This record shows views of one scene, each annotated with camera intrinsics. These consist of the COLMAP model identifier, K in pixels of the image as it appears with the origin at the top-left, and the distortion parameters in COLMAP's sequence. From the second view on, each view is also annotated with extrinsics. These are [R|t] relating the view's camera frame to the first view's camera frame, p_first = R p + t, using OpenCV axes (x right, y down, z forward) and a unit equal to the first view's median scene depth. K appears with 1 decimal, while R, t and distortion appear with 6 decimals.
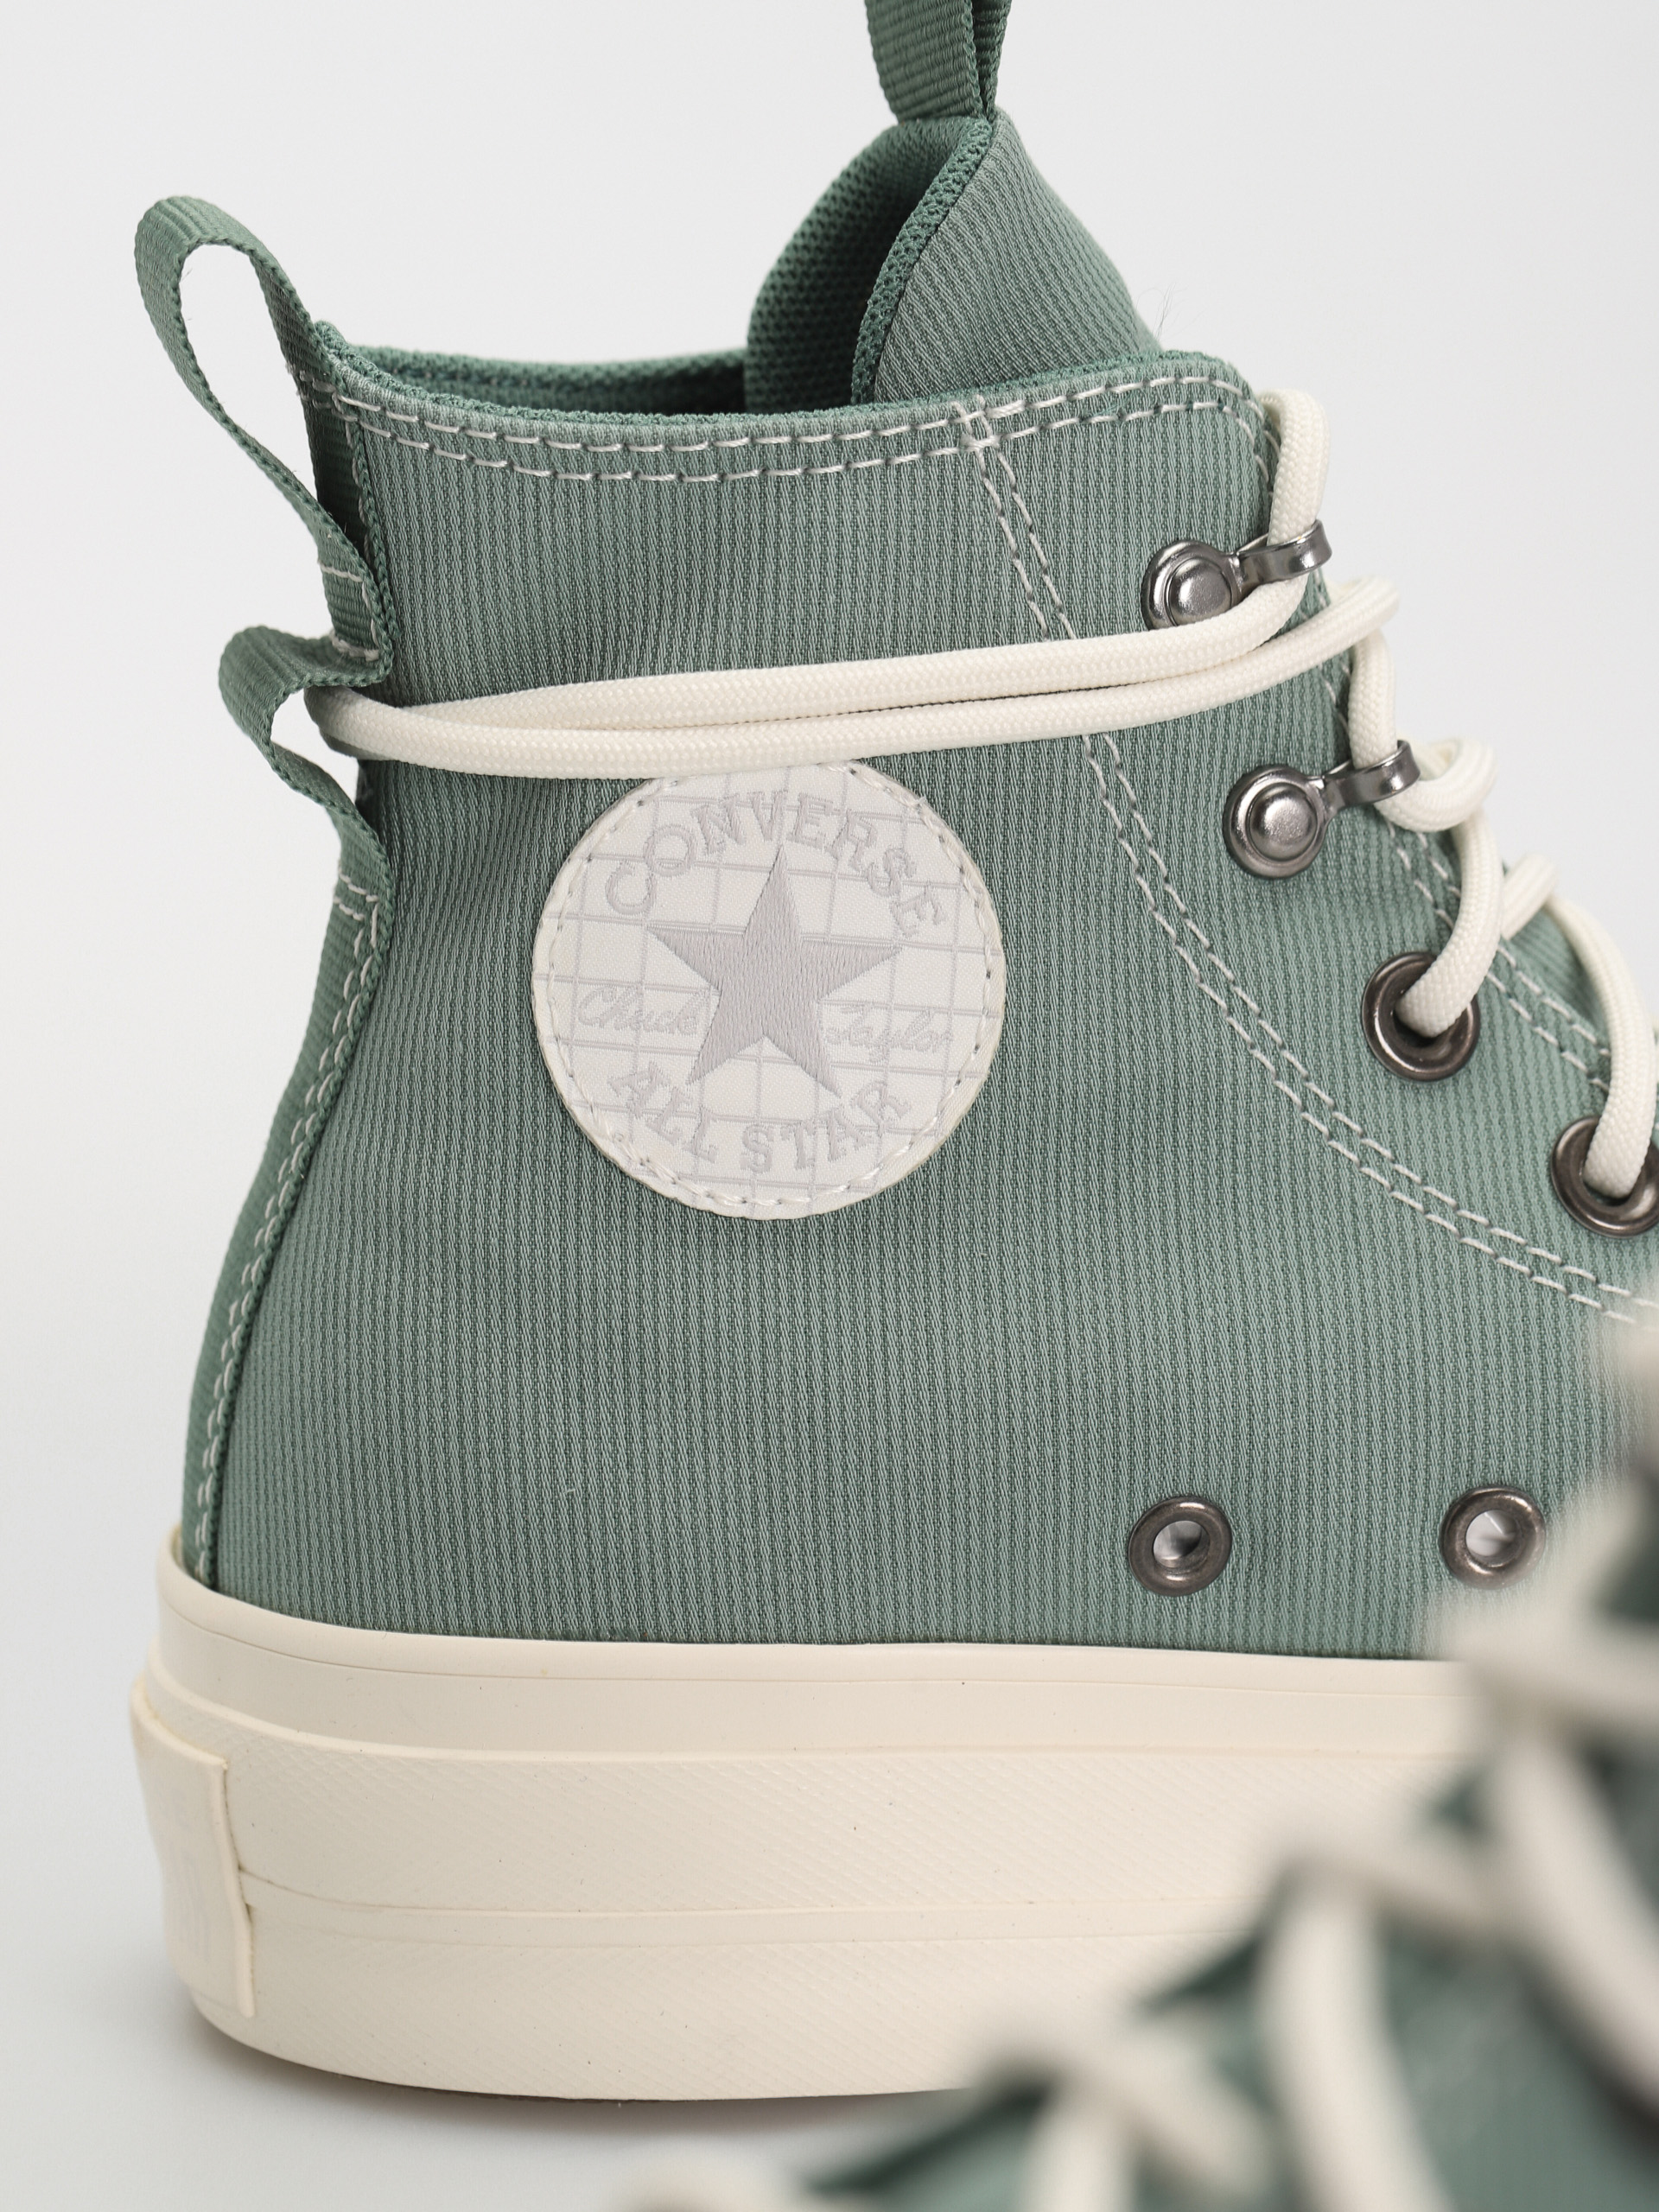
lens RADIAL K [[6322.8, 0, 829.2], [0, 6322.8, 1109.7], [0, 0, 1]] dist [-0.096031, 0.000000]
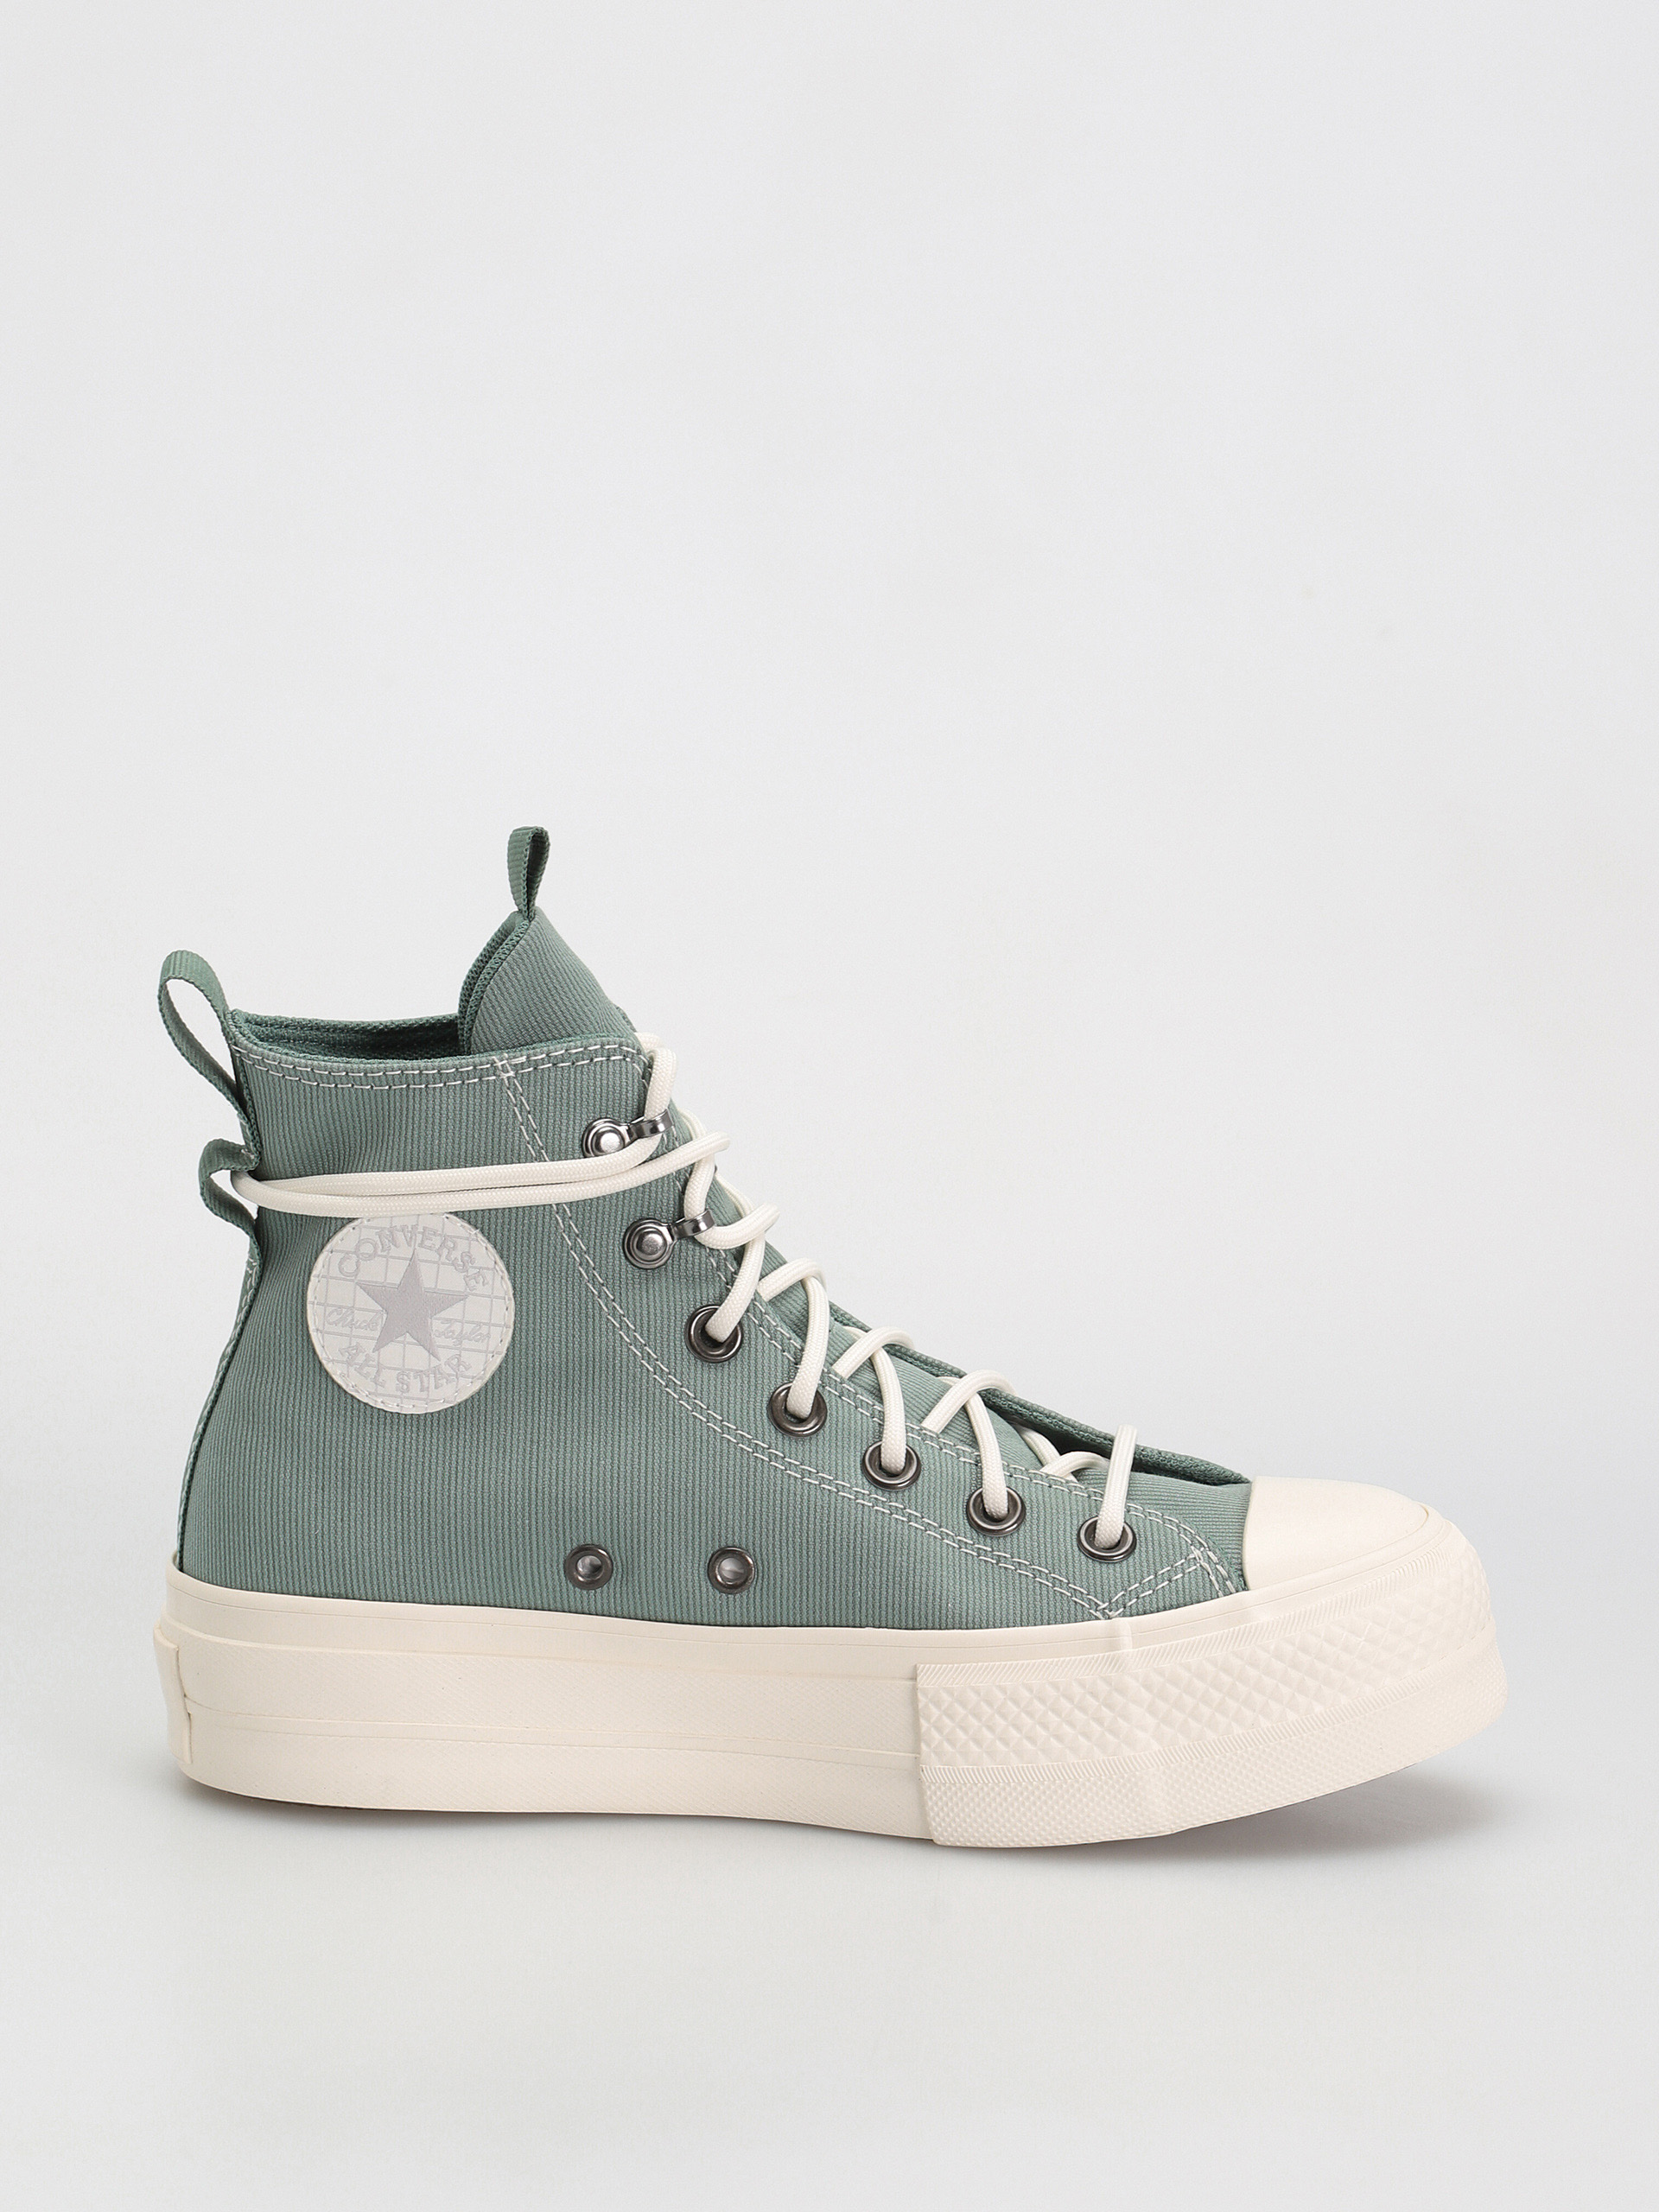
lens RADIAL K [[6322.8, 0, 830.1], [0, 6322.8, 1104.2], [0, 0, 1]] dist [-0.096031, 0.000000]
pose [[0.988019, 0.030089, -0.151370, 0.478251], [-0.035359, 0.998854, -0.032245, -0.025653], [0.150227, 0.037211, 0.987951, -1.212187]]
